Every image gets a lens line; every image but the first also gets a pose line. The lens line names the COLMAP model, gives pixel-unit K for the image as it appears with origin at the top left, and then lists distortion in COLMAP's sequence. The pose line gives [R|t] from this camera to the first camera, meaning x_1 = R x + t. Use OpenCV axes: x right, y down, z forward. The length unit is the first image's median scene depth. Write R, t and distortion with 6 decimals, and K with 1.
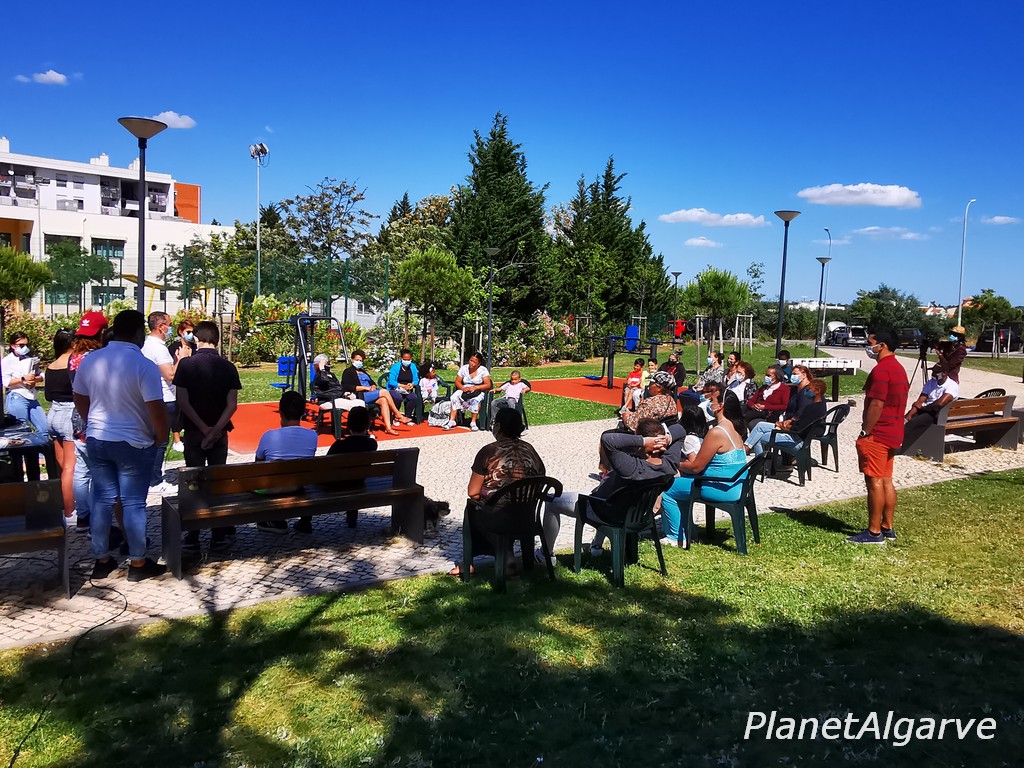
lens RADIAL K [[864.1, 0, 514.2], [0, 864.1, 383.1], [0, 0, 1]] dist [0.005385, -0.000791]
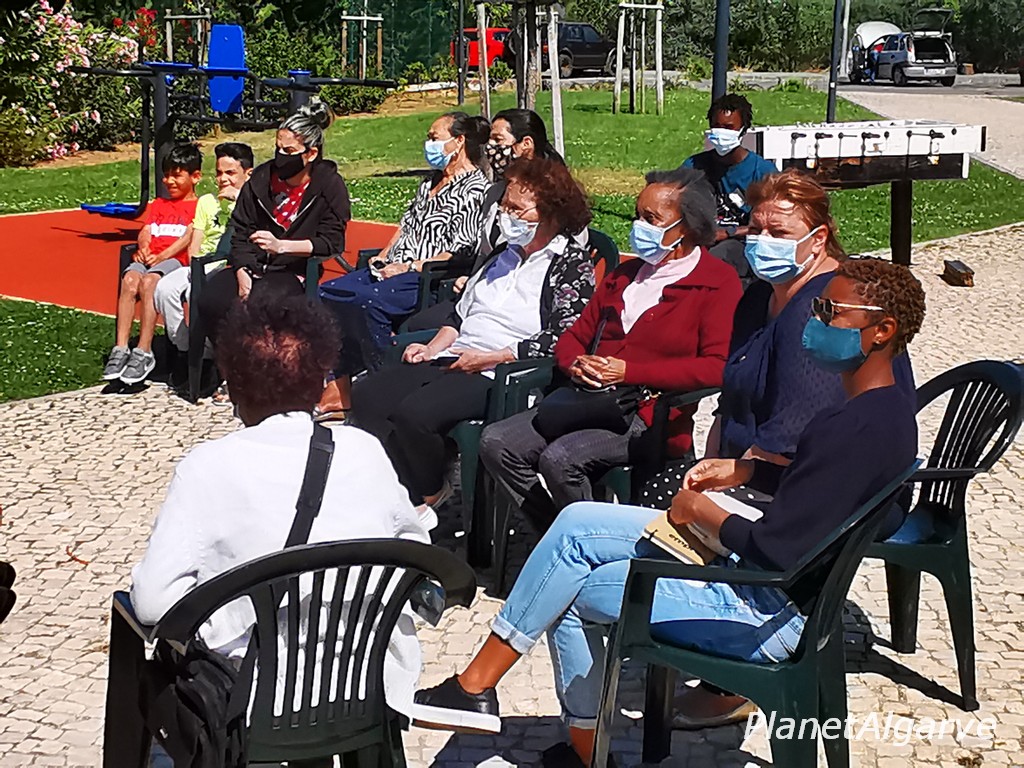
lens RADIAL K [[2113.7, 0, 510.4], [0, 2113.7, 382.4], [0, 0, 1]] dist [0.095950, 0.000000]
pose [[0.981901, -0.048102, 0.183184, 0.104816], [0.031490, 0.995211, 0.092535, -0.011915], [-0.186758, -0.085092, 0.978714, 0.312730]]
